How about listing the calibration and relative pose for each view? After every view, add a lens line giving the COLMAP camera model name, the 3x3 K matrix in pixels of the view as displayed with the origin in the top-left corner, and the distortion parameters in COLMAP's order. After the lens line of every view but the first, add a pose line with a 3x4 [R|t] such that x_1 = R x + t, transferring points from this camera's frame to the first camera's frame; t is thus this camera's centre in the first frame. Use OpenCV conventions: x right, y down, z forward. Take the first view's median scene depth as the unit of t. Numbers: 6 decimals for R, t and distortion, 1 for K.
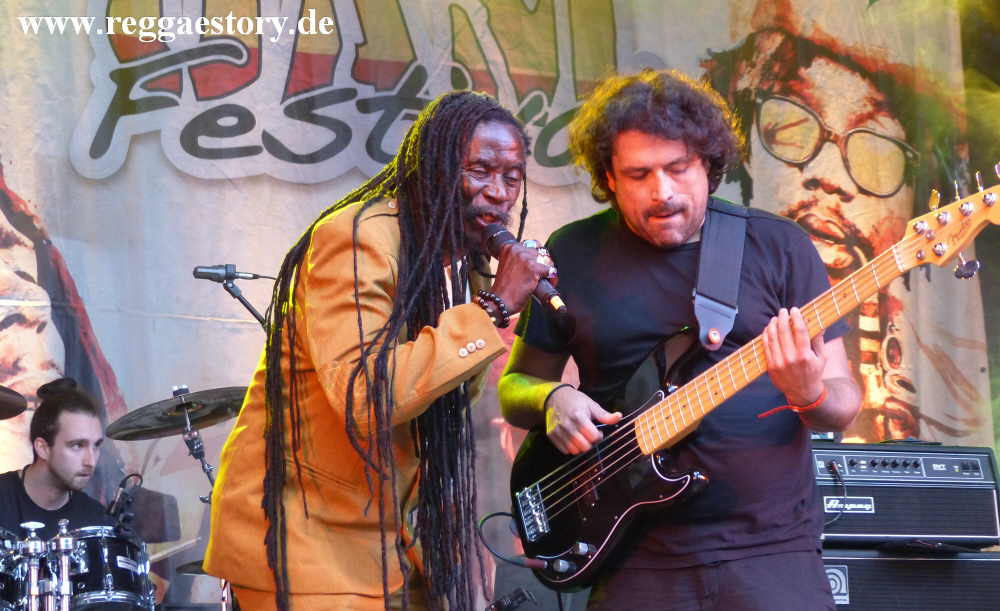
lens RADIAL K [[3407.4, 0, 498.8], [0, 3407.4, 311.1], [0, 0, 1]] dist [0.041012, 0.000000]
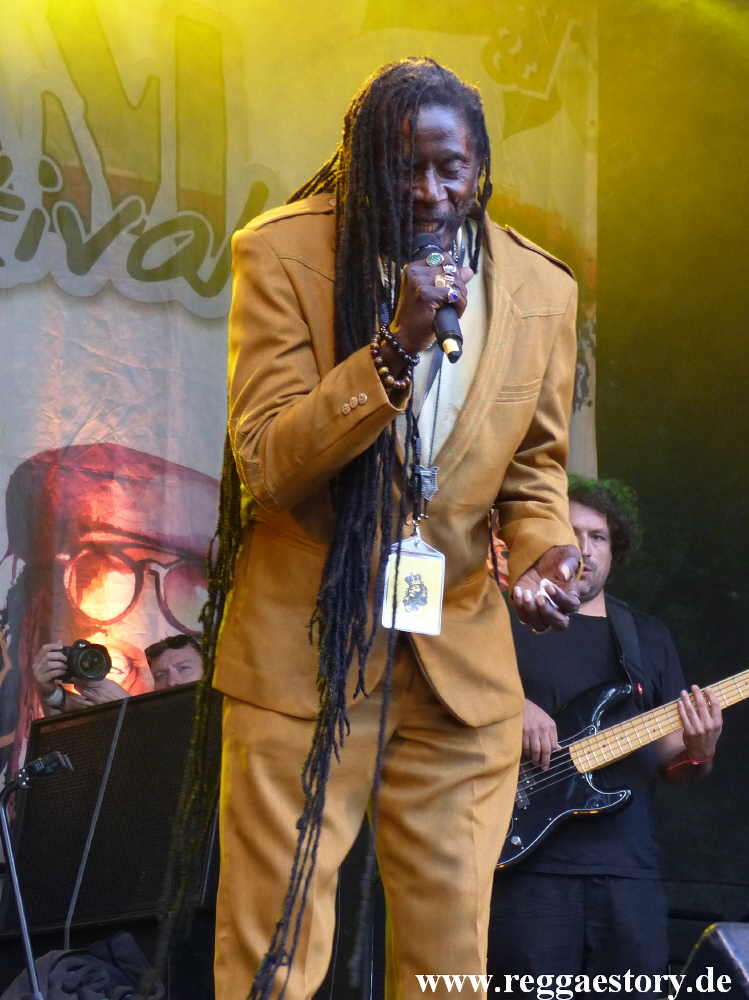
lens RADIAL K [[2549.6, 0, 373.3], [0, 2549.6, 495.7], [0, 0, 1]] dist [0.004427, 0.000000]
pose [[0.994487, 0.067253, 0.080453, 0.024546], [-0.065737, 0.997609, -0.021347, 0.024303], [-0.081696, 0.015940, 0.996530, 0.319075]]
